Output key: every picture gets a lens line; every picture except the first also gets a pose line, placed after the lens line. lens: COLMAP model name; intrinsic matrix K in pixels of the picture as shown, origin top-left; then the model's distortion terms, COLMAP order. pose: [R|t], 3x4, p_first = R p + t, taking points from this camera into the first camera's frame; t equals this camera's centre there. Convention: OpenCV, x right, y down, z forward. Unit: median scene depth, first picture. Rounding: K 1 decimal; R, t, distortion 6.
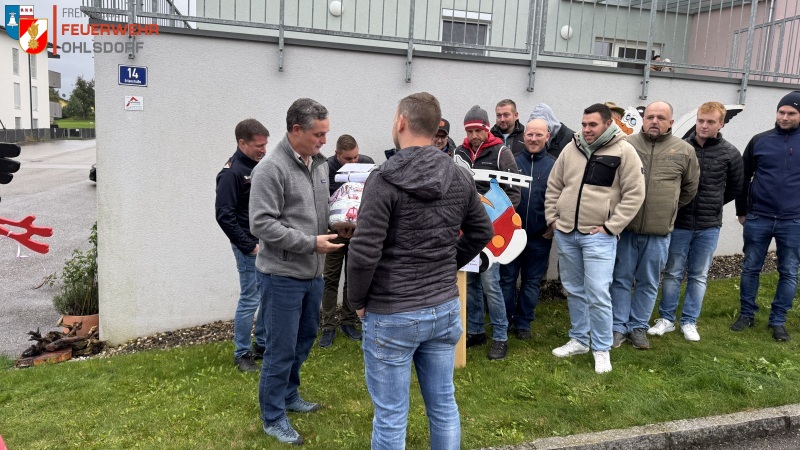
lens RADIAL K [[568.0, 0, 399.4], [0, 568.0, 224.6], [0, 0, 1]] dist [0.073064, -0.097364]
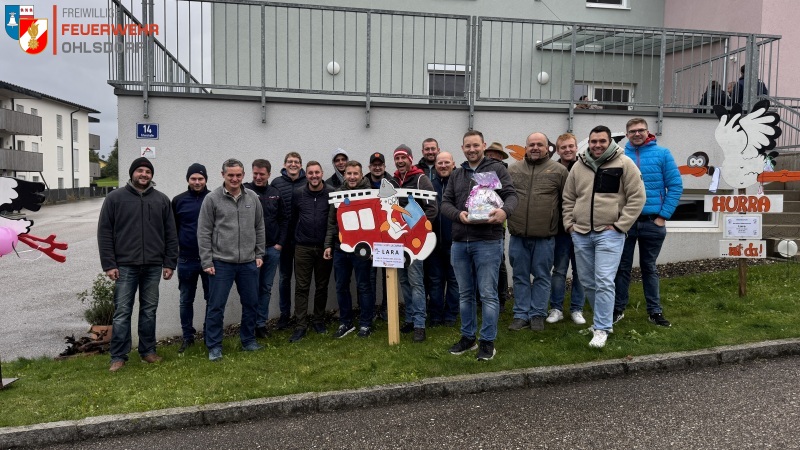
lens RADIAL K [[573.8, 0, 400.8], [0, 573.8, 227.9], [0, 0, 1]] dist [0.135912, -0.218025]
pose [[0.997768, -0.035142, -0.056784, 0.162105], [0.030493, 0.996266, -0.080770, 0.076144], [0.059410, 0.078859, 0.995114, -0.239109]]
